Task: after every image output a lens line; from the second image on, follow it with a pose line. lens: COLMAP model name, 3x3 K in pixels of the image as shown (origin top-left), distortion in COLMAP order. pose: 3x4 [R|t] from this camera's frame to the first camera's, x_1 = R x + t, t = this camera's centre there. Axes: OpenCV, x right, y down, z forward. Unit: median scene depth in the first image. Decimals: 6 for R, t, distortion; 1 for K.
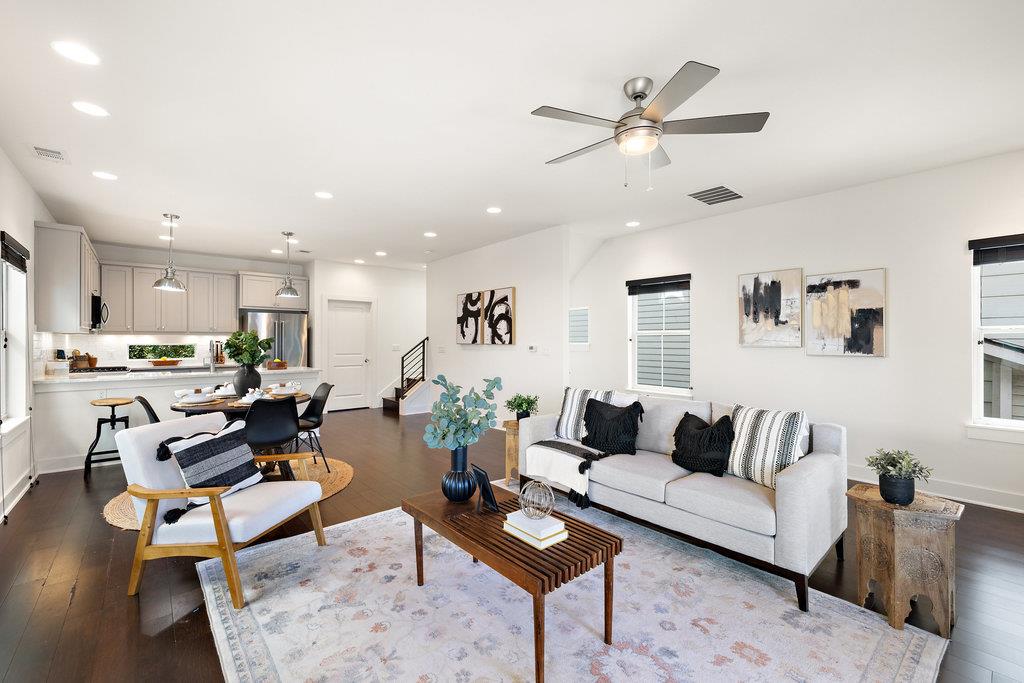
lens RADIAL K [[429.2, 0, 512.0], [0, 429.2, 341.5], [0, 0, 1]] dist [0.002154, 0.000621]
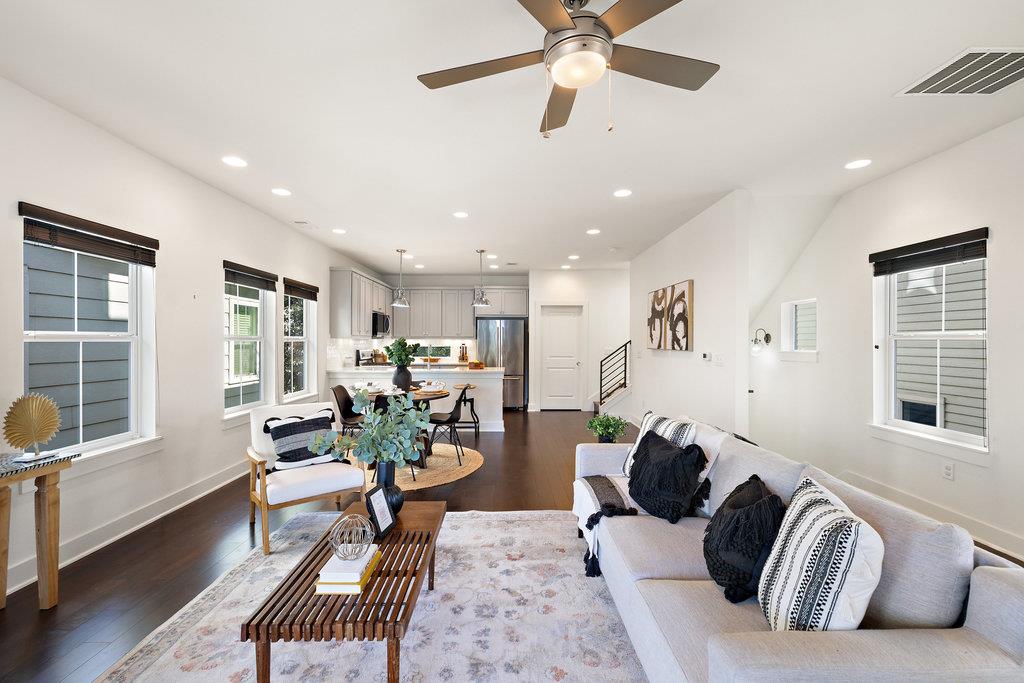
lens RADIAL K [[429.2, 0, 512.0], [0, 429.2, 341.5], [0, 0, 1]] dist [0.002154, 0.000621]
pose [[0.764937, 0.001966, -0.644102, 0.257329], [-0.002710, 0.999996, -0.000166, -0.009159], [0.644099, 0.001872, 0.764940, 0.159739]]
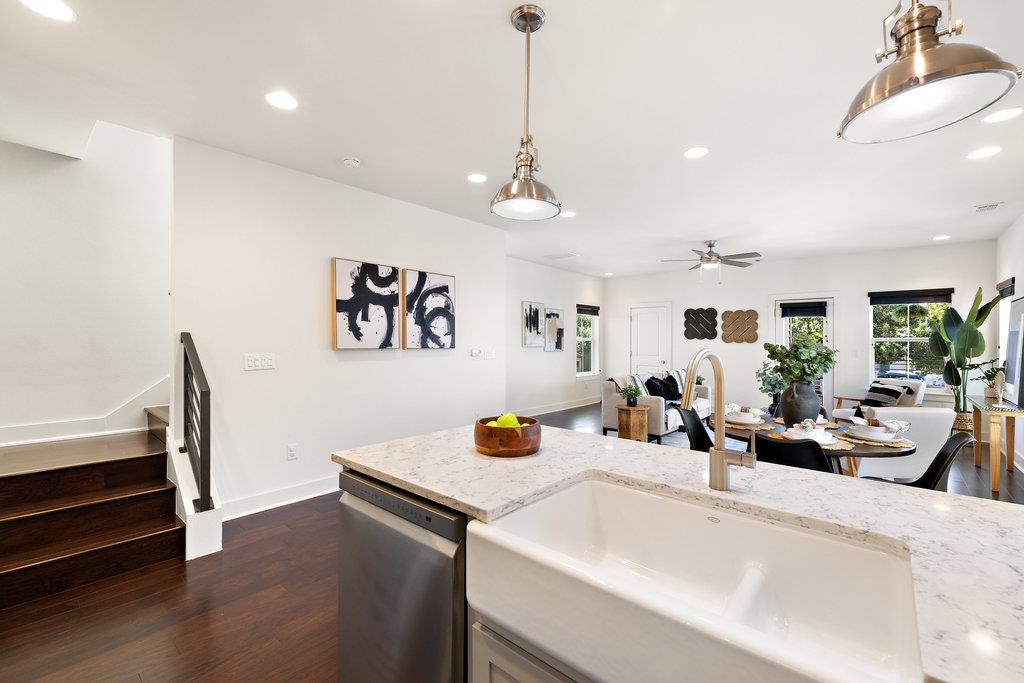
lens RADIAL K [[429.2, 0, 512.0], [0, 429.2, 341.5], [0, 0, 1]] dist [0.002154, 0.000621]
pose [[-0.141734, -0.000125, 0.989905, -0.773147], [-0.004642, 0.999989, -0.000539, -0.005723], [-0.989894, -0.004671, -0.141733, 0.967330]]
